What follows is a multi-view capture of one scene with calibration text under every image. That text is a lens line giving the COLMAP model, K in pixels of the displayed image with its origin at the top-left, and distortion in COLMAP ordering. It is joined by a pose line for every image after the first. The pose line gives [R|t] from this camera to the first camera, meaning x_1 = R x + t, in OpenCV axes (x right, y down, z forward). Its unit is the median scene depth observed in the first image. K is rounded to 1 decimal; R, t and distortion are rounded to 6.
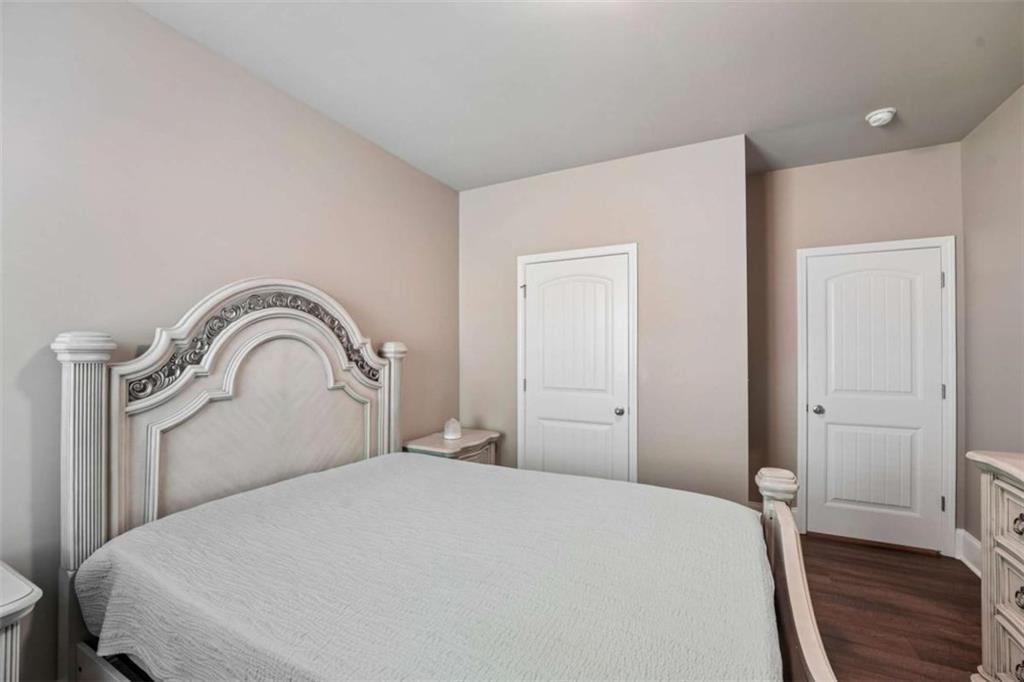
lens RADIAL K [[419.0, 0, 512.0], [0, 419.0, 350.1], [0, 0, 1]] dist [-0.025006, 0.000227]
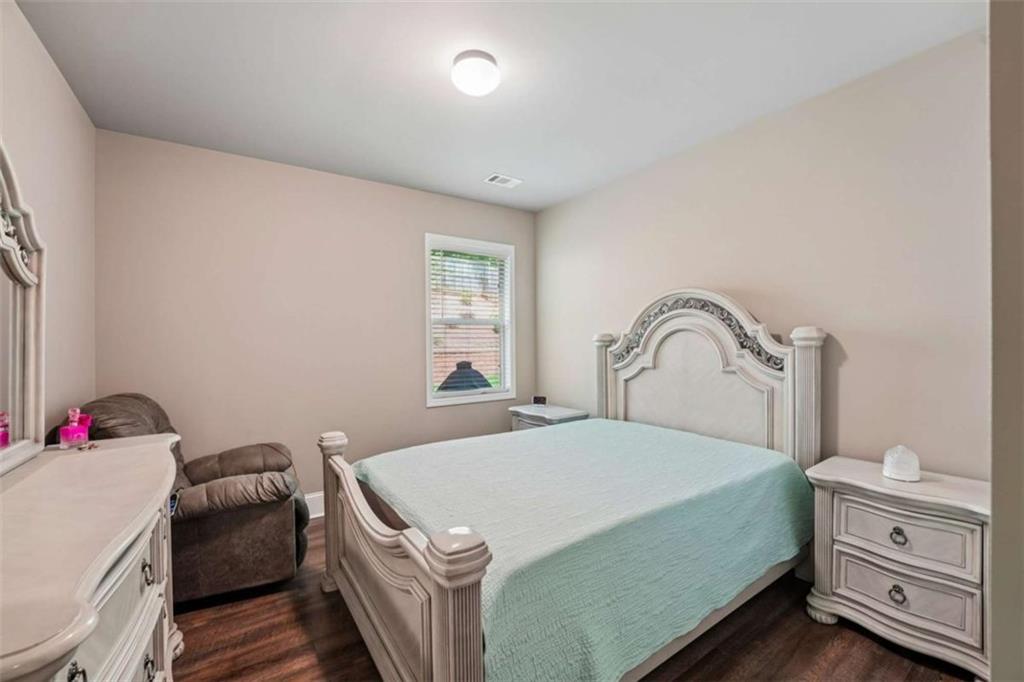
lens RADIAL K [[416.0, 0, 512.0], [0, 416.0, 341.0], [0, 0, 1]] dist [-0.024429, 0.000600]
pose [[-0.518494, -0.002446, -0.855078, 0.826139], [0.016229, 0.999788, -0.012700, 0.012984], [0.854927, -0.020462, -0.518344, 1.081042]]
